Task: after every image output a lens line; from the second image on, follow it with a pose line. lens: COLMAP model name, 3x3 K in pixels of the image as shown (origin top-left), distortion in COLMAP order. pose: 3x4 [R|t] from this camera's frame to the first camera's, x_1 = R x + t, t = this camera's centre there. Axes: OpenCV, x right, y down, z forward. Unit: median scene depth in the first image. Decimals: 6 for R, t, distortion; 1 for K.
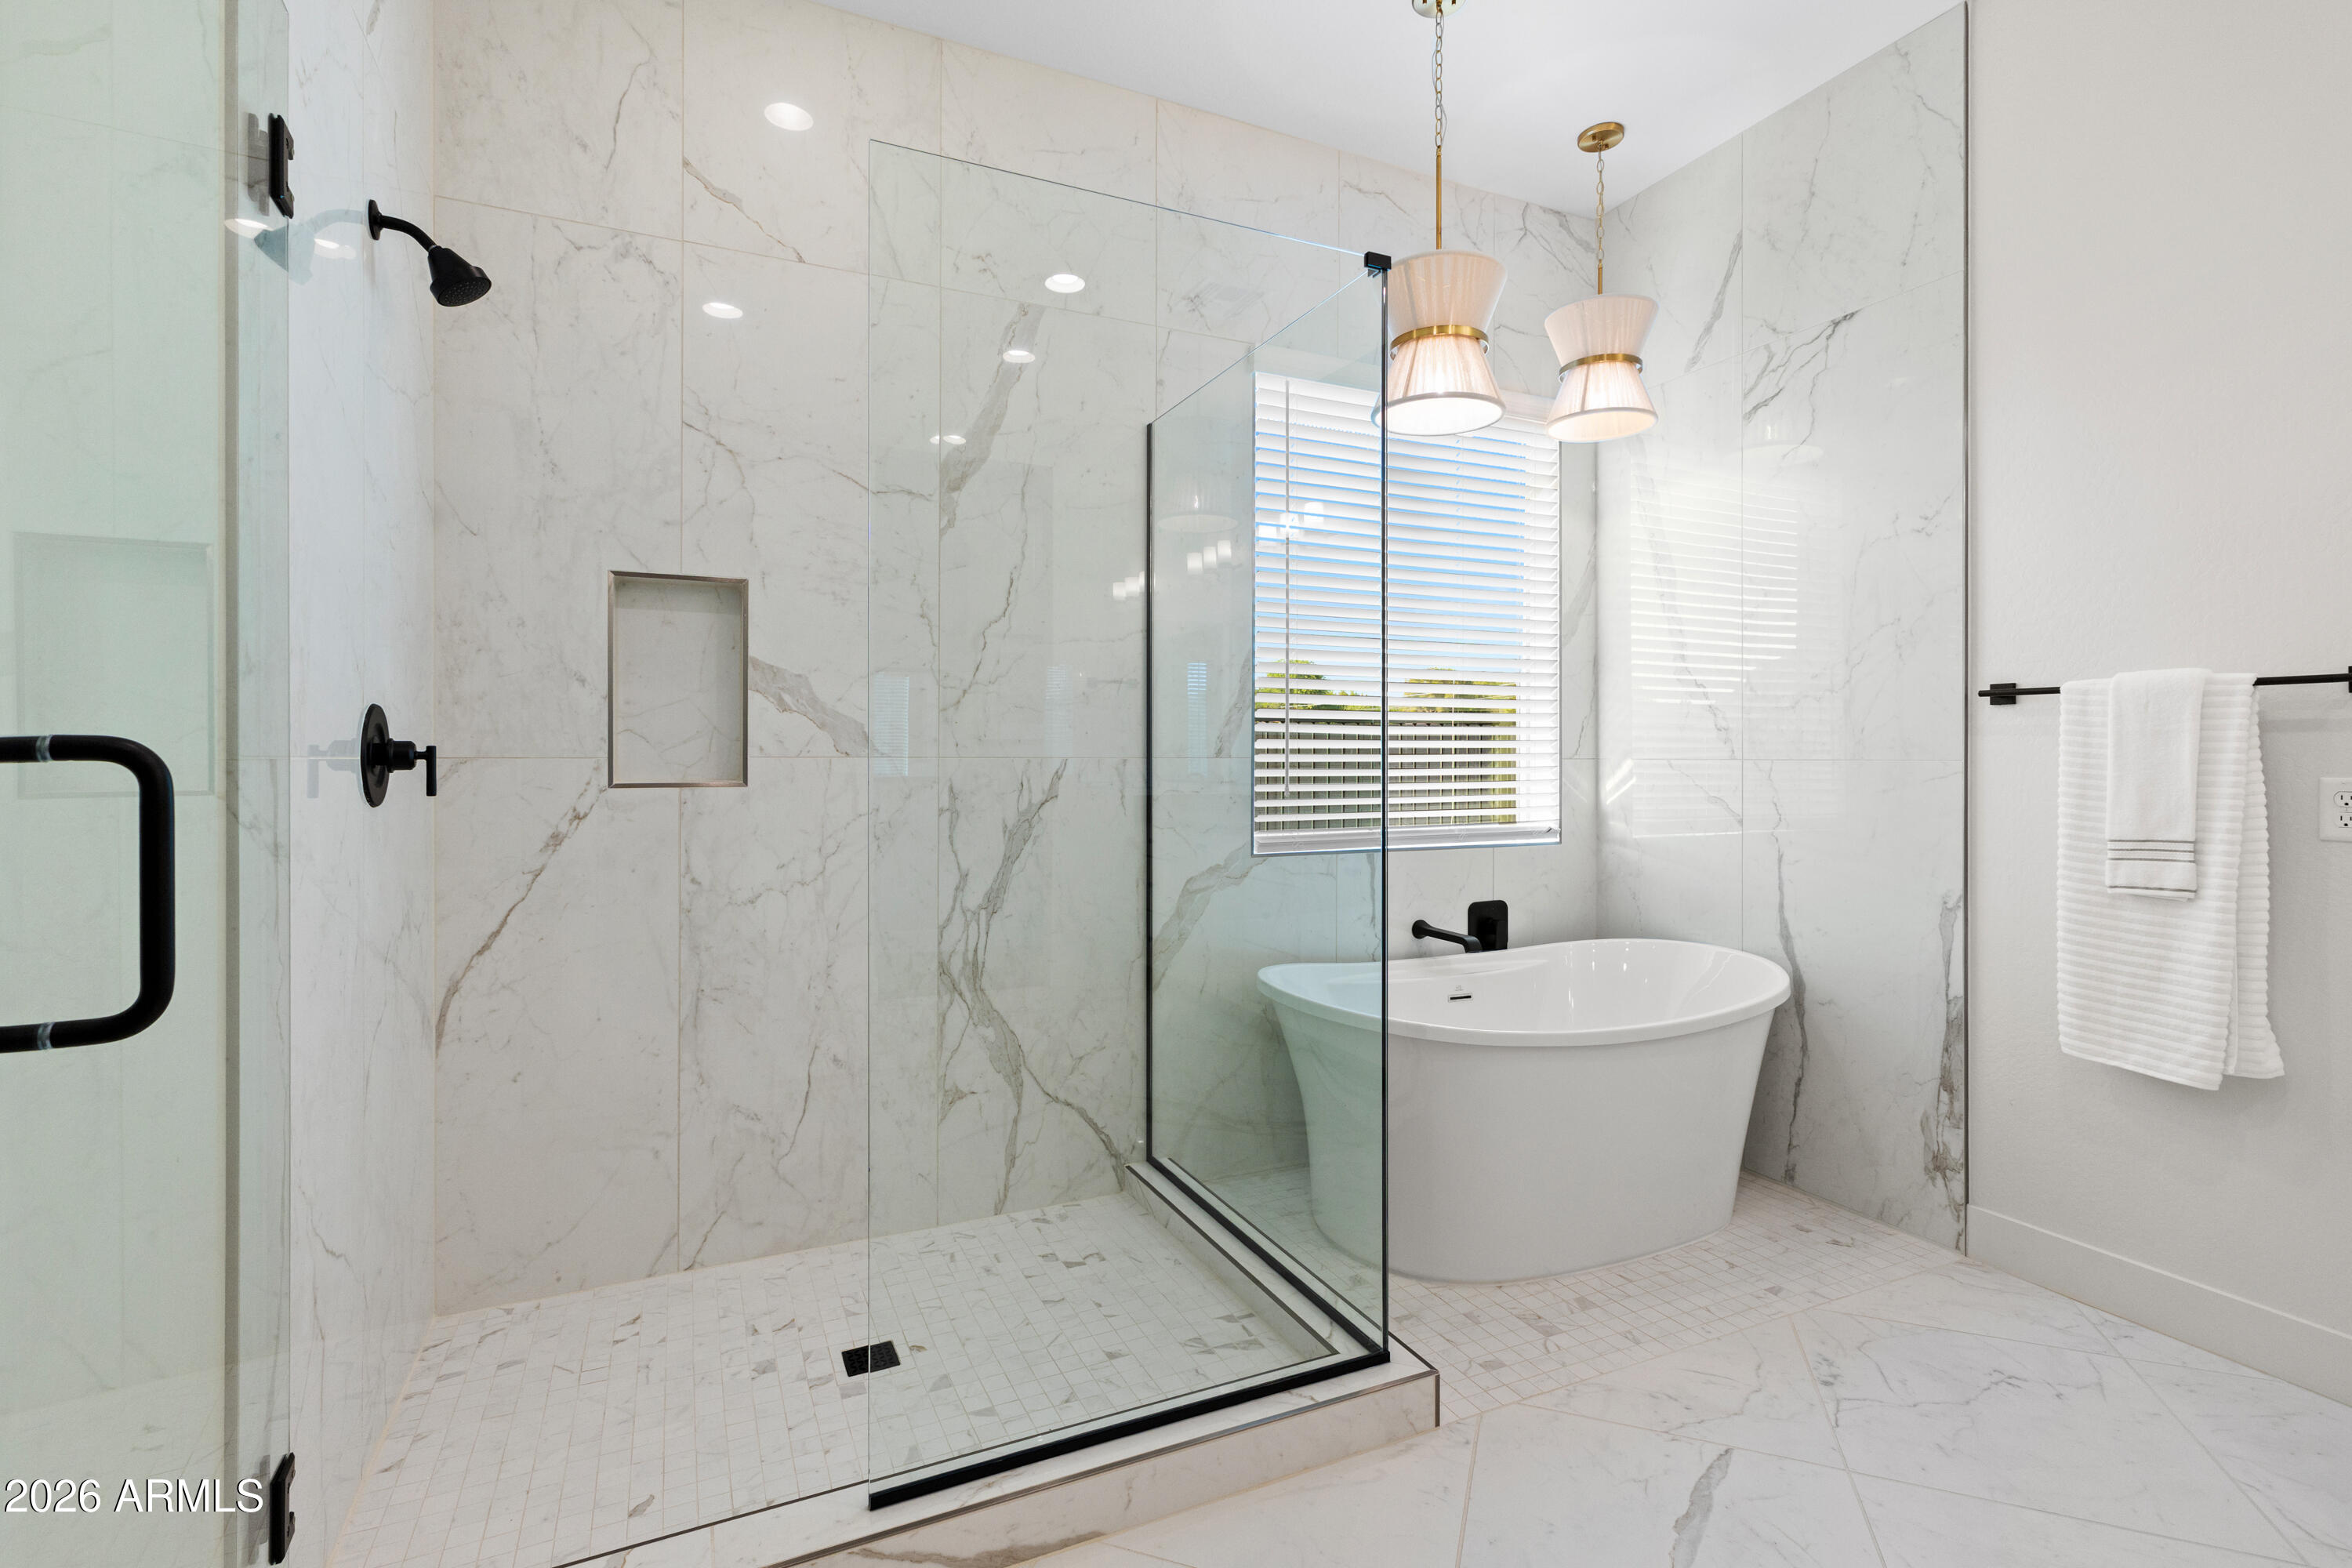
lens RADIAL K [[1063.9, 0, 1151.5], [0, 1063.9, 754.6], [0, 0, 1]] dist [0.002324, 0.000599]
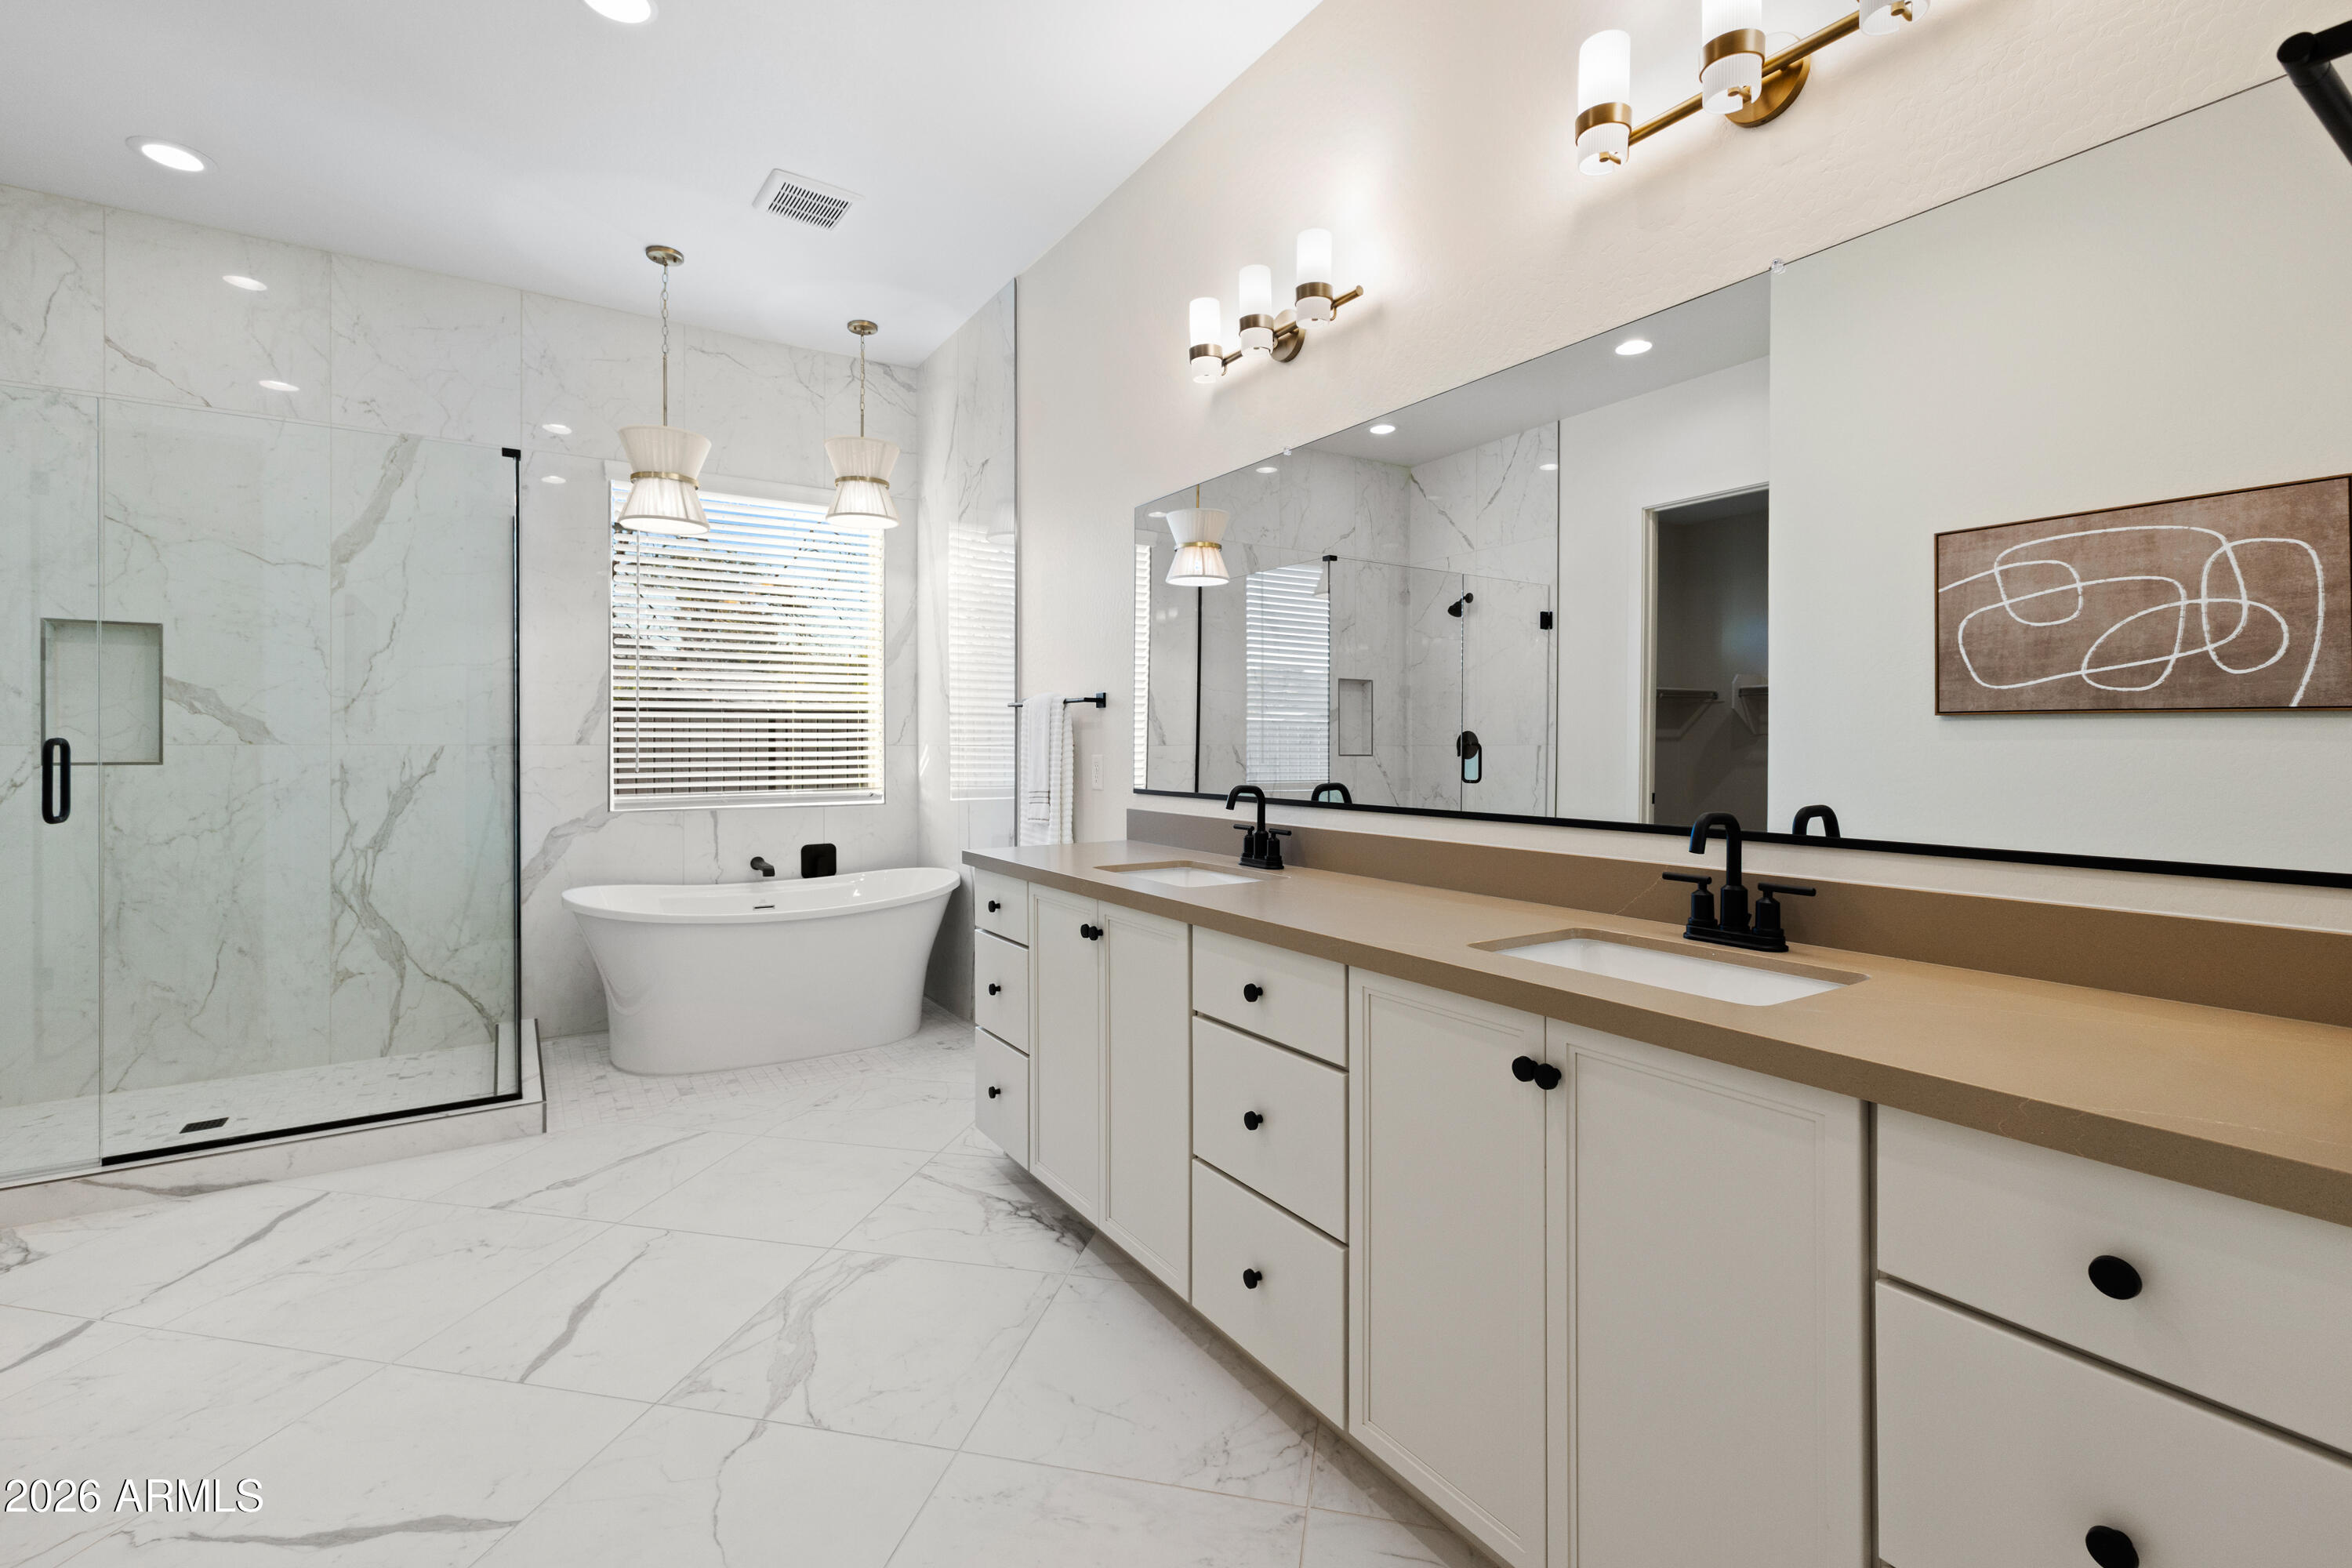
lens RADIAL K [[1032.9, 0, 1171.1], [0, 1032.9, 744.4], [0, 0, 1]] dist [-0.002773, 0.004340]
pose [[0.989857, -0.000121, 0.142068, 0.760859], [-0.000597, 0.999987, 0.005015, -0.005813], [-0.142067, -0.005049, 0.989844, -0.585140]]
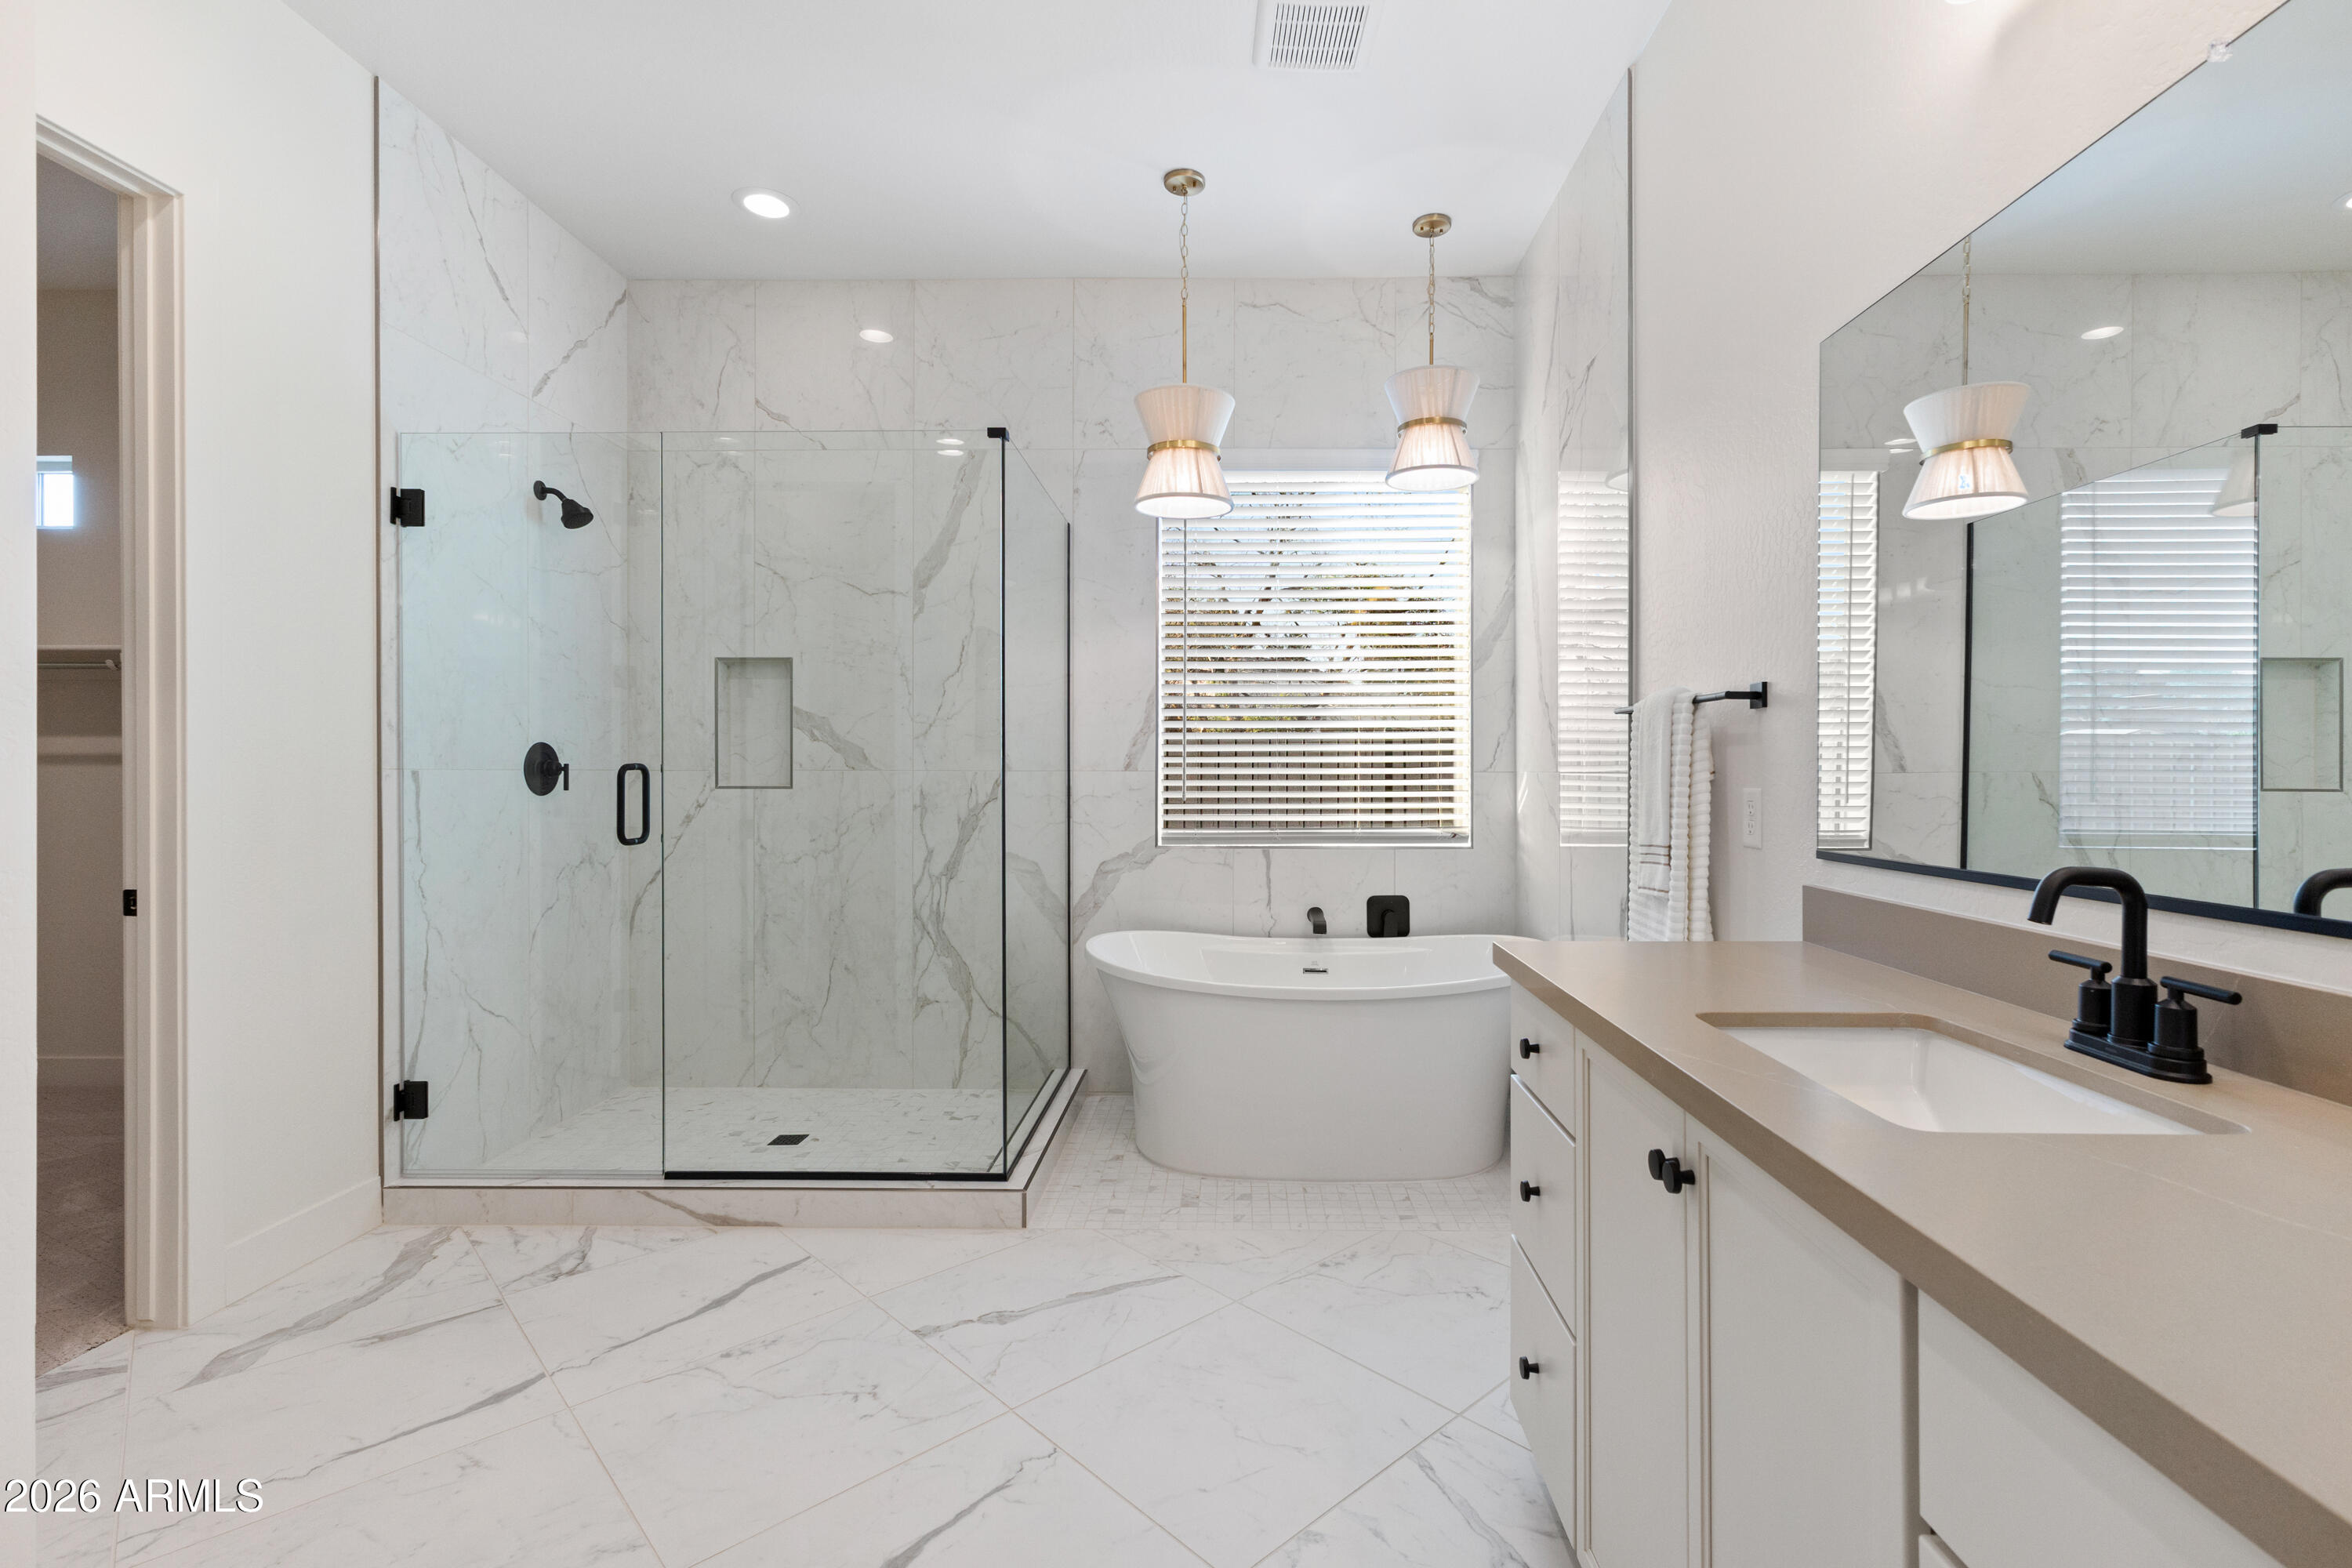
lens RADIAL K [[1066.3, 0, 1230.2], [0, 1066.3, 772.5], [0, 0, 1]] dist [-0.001211, 0.000918]
pose [[0.905005, 0.001529, -0.425399, 0.842538], [0.000778, 0.999986, 0.005251, -0.001971], [0.425401, -0.005083, 0.904991, -0.149177]]
